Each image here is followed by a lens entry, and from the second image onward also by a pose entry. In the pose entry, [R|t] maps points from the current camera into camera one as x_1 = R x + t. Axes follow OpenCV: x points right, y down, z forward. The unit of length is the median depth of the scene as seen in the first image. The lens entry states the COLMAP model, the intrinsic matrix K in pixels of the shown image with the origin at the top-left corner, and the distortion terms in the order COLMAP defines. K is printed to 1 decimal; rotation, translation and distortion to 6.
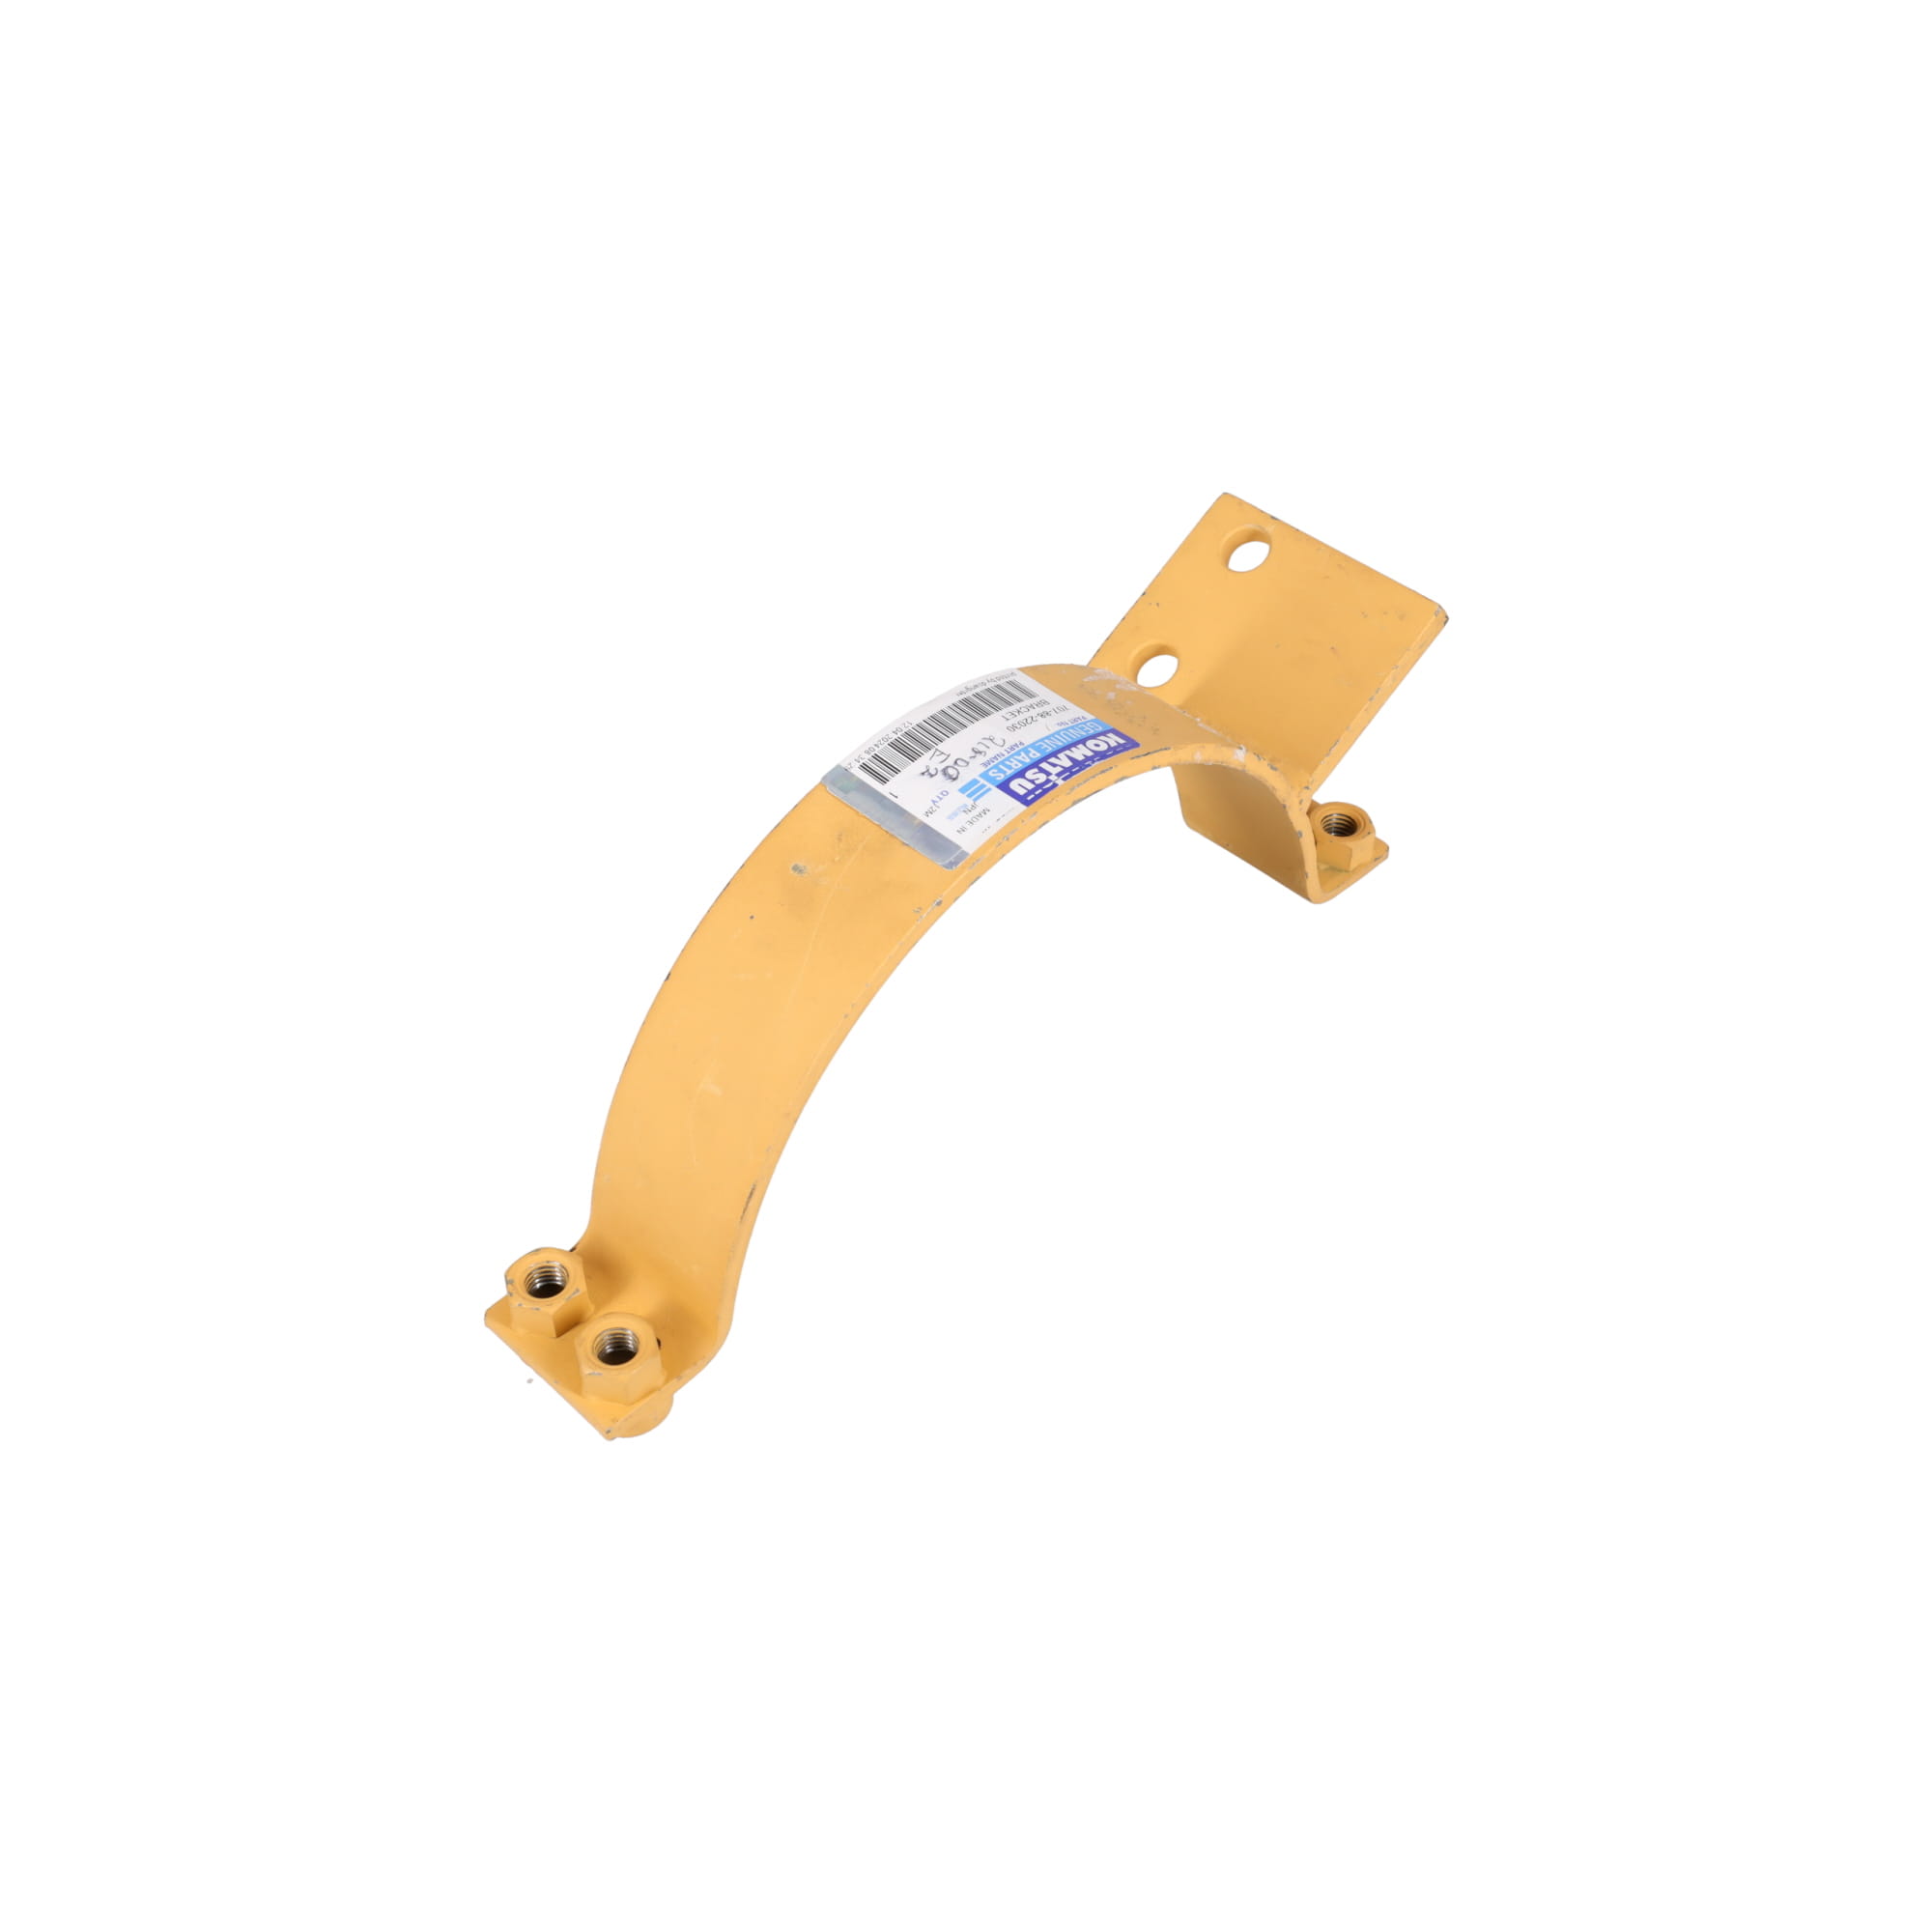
lens RADIAL K [[2374.7, 0, 967.3], [0, 2374.7, 960.0], [0, 0, 1]] dist [0.107323, 0.000000]
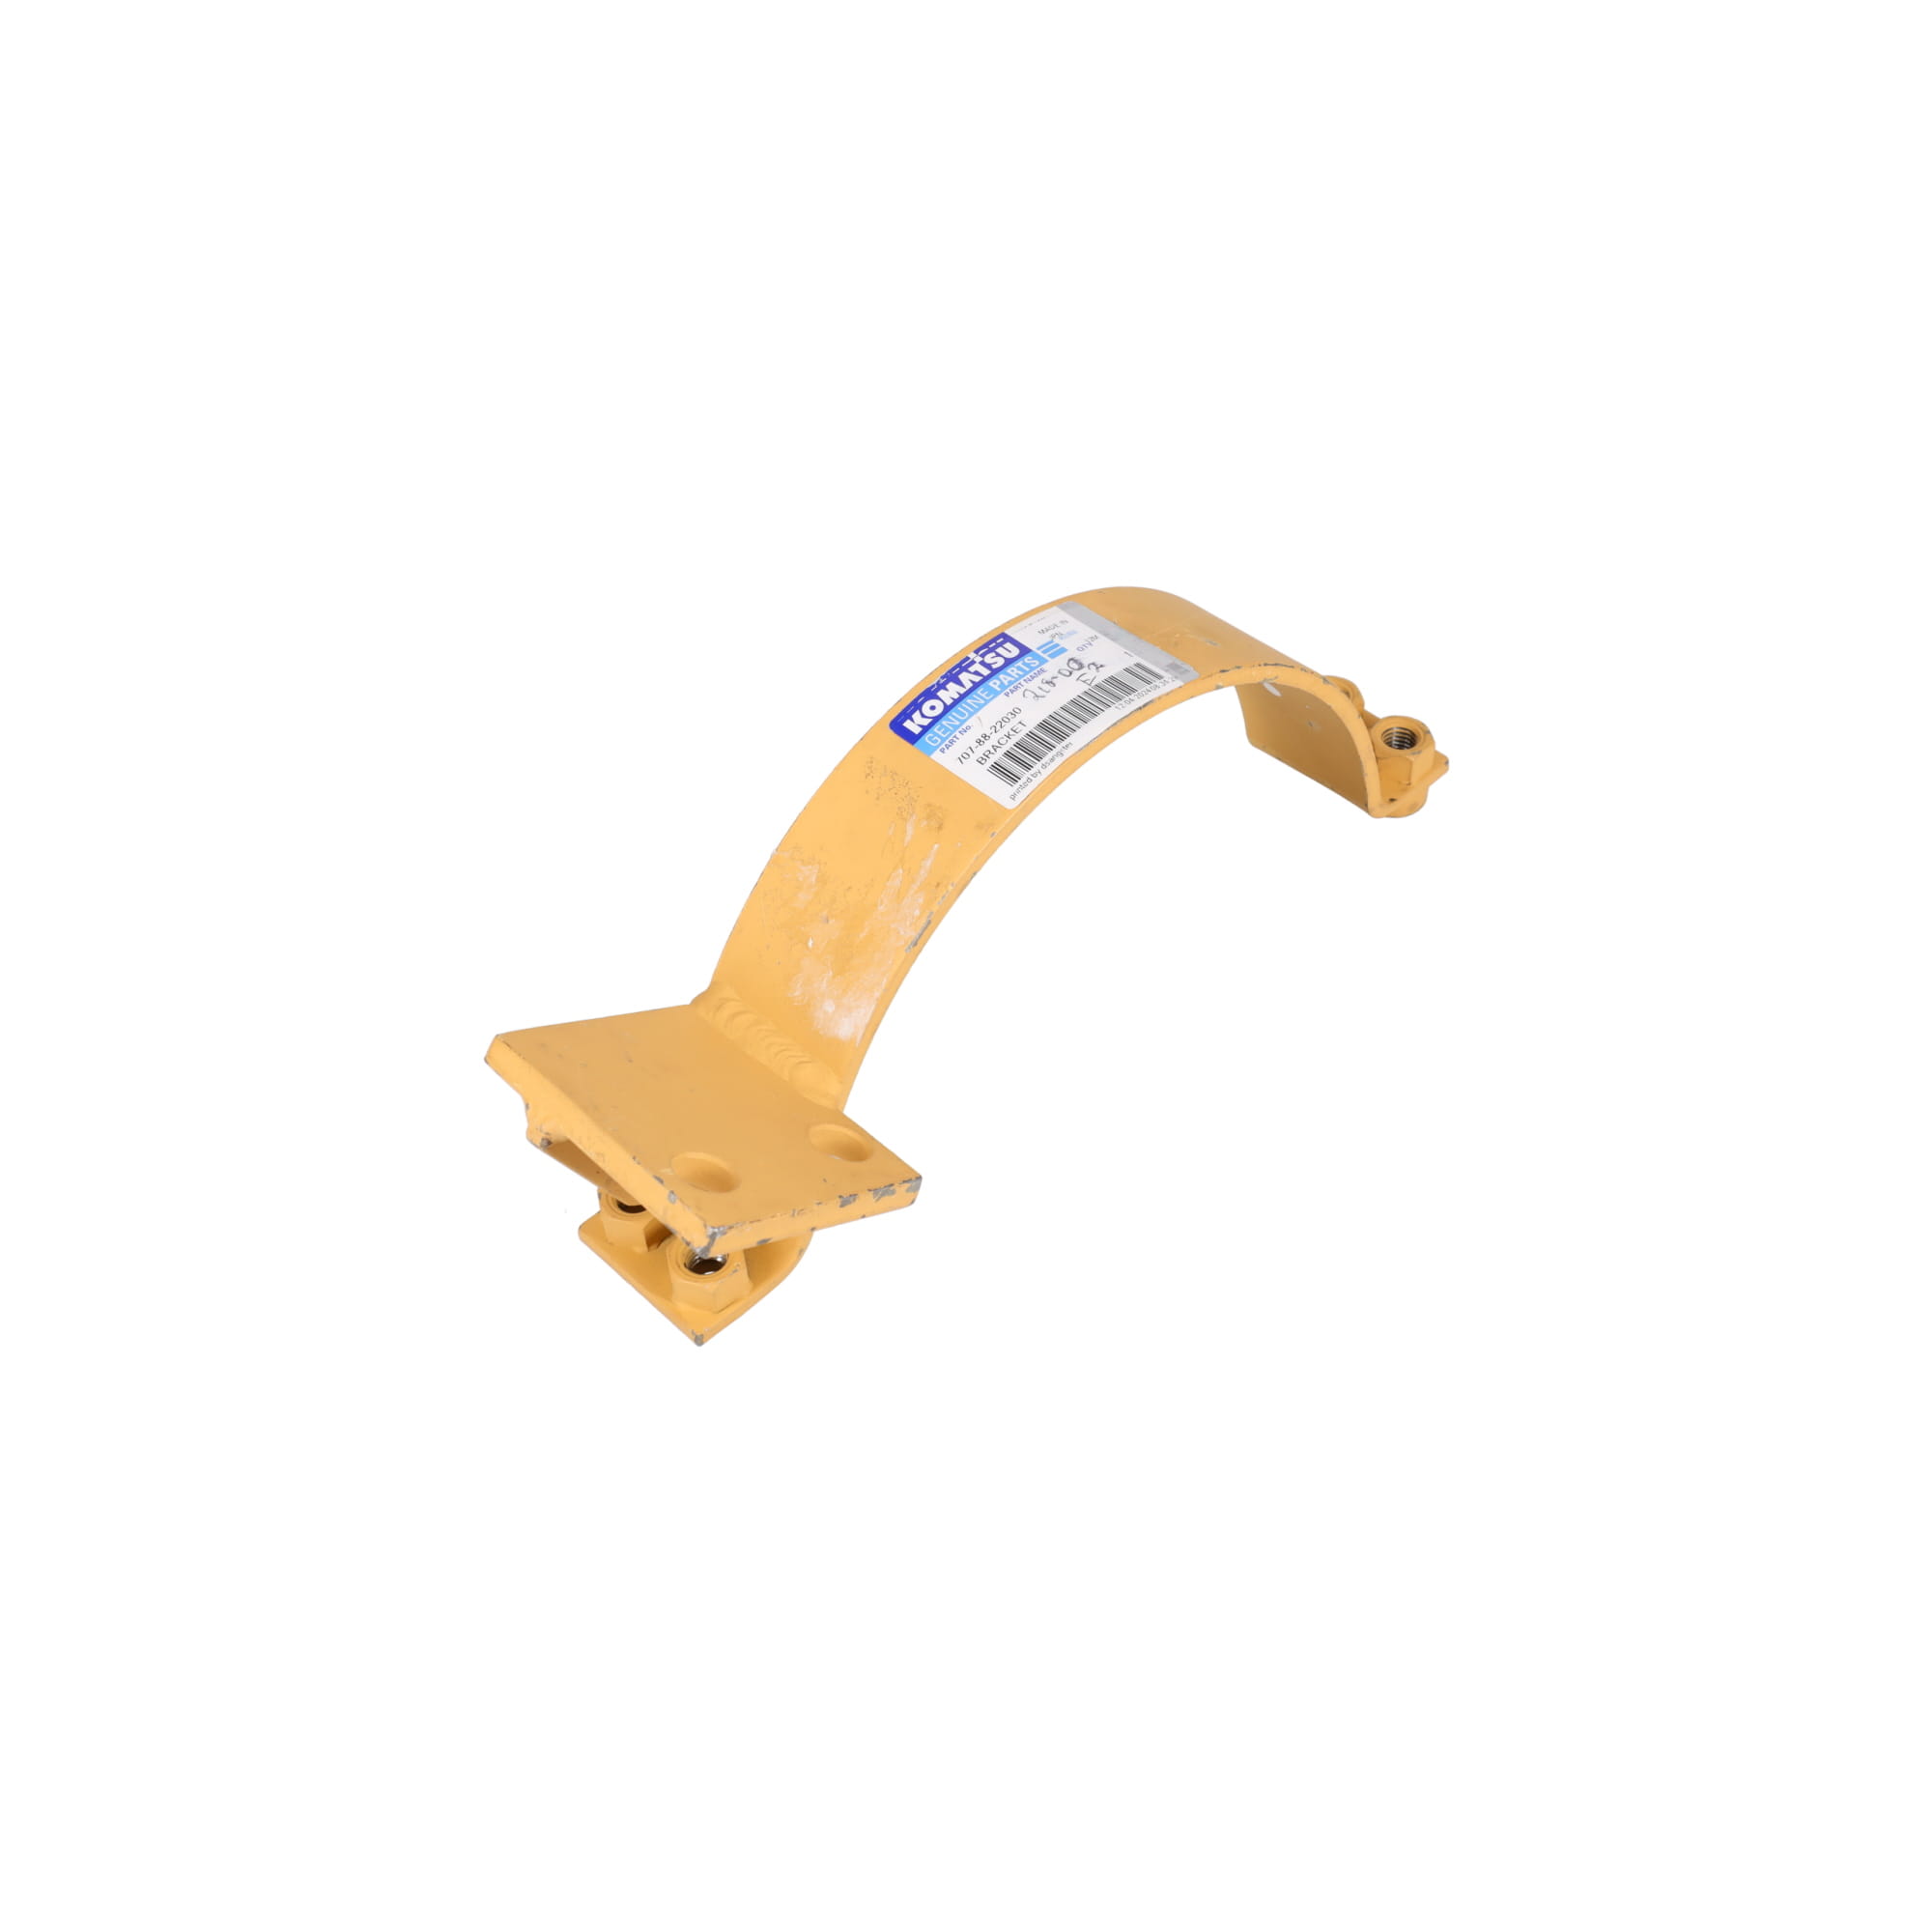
lens RADIAL K [[2374.7, 0, 965.2], [0, 2374.7, 963.1], [0, 0, 1]] dist [0.107323, 0.000000]
pose [[-0.999748, 0.004260, 0.022027, 0.018999], [0.021997, -0.007084, 0.999733, -1.126590], [0.004415, 0.999966, 0.006989, 1.119832]]
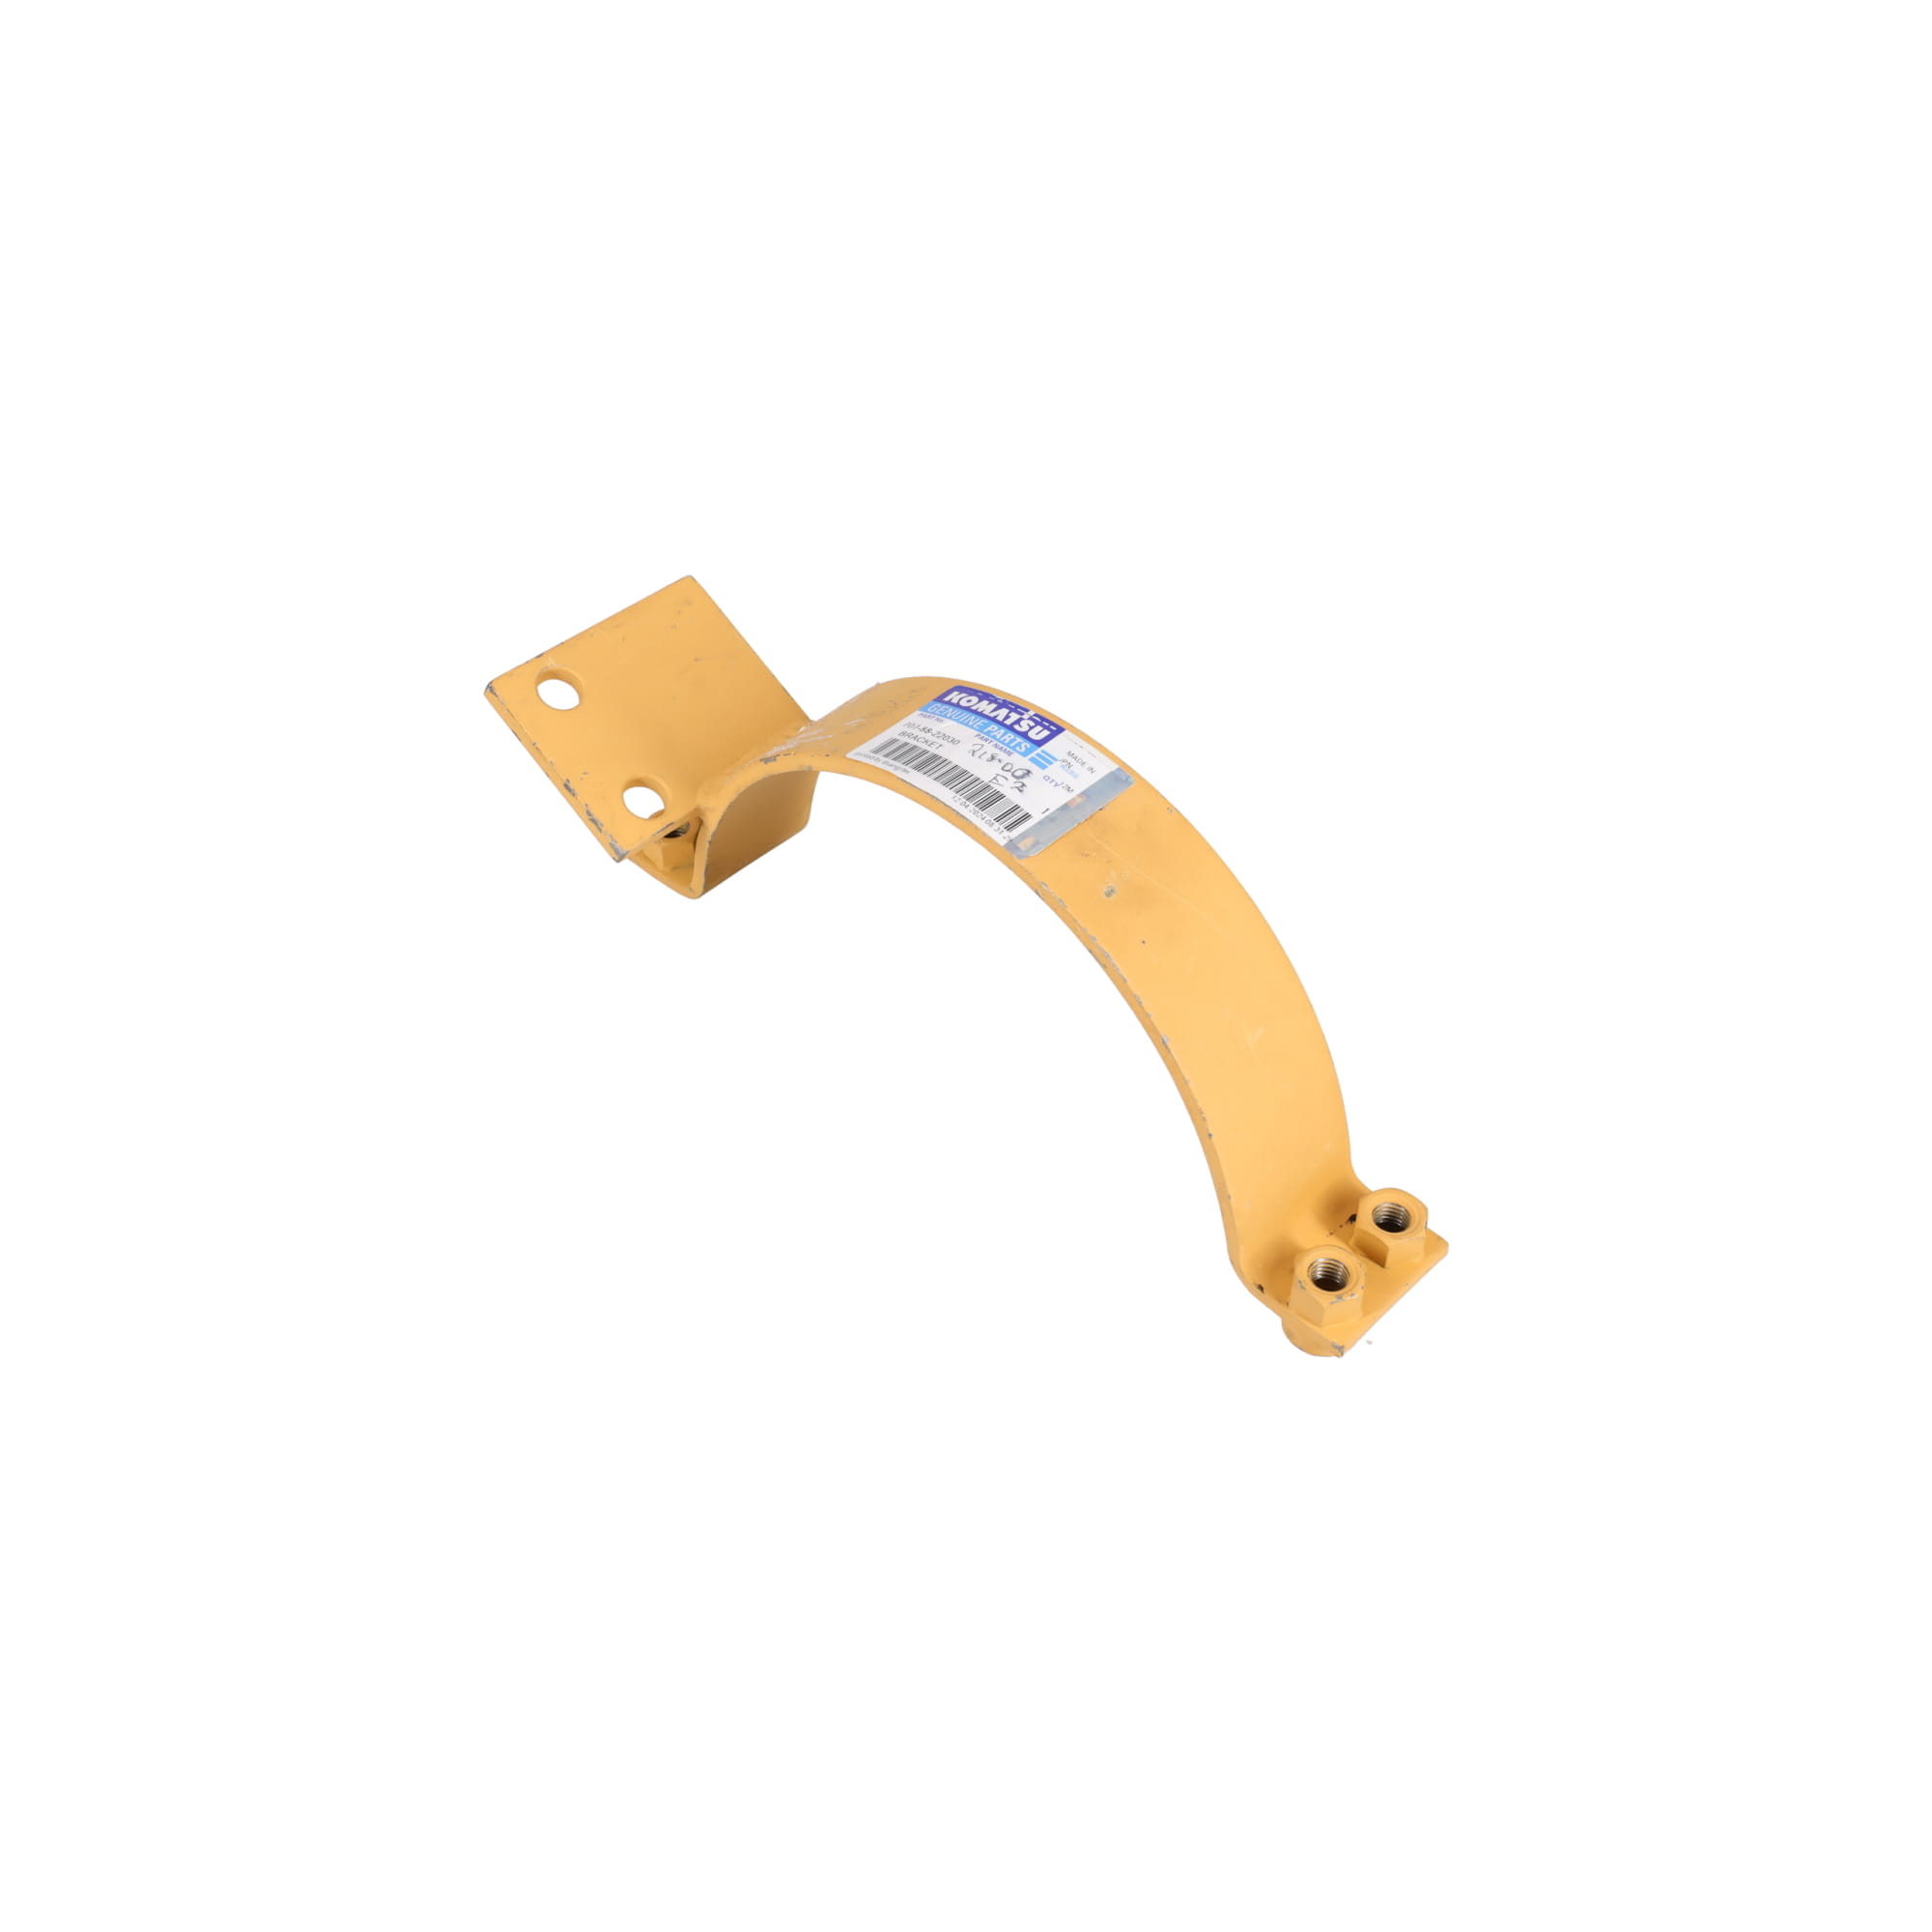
lens RADIAL K [[2374.7, 0, 965.4], [0, 2374.7, 970.6], [0, 0, 1]] dist [0.107323, 0.000000]
pose [[-0.012272, -0.695028, 0.718878, -0.876168], [0.716745, 0.495183, 0.490989, -0.601022], [-0.697227, 0.521278, 0.492081, 0.511497]]
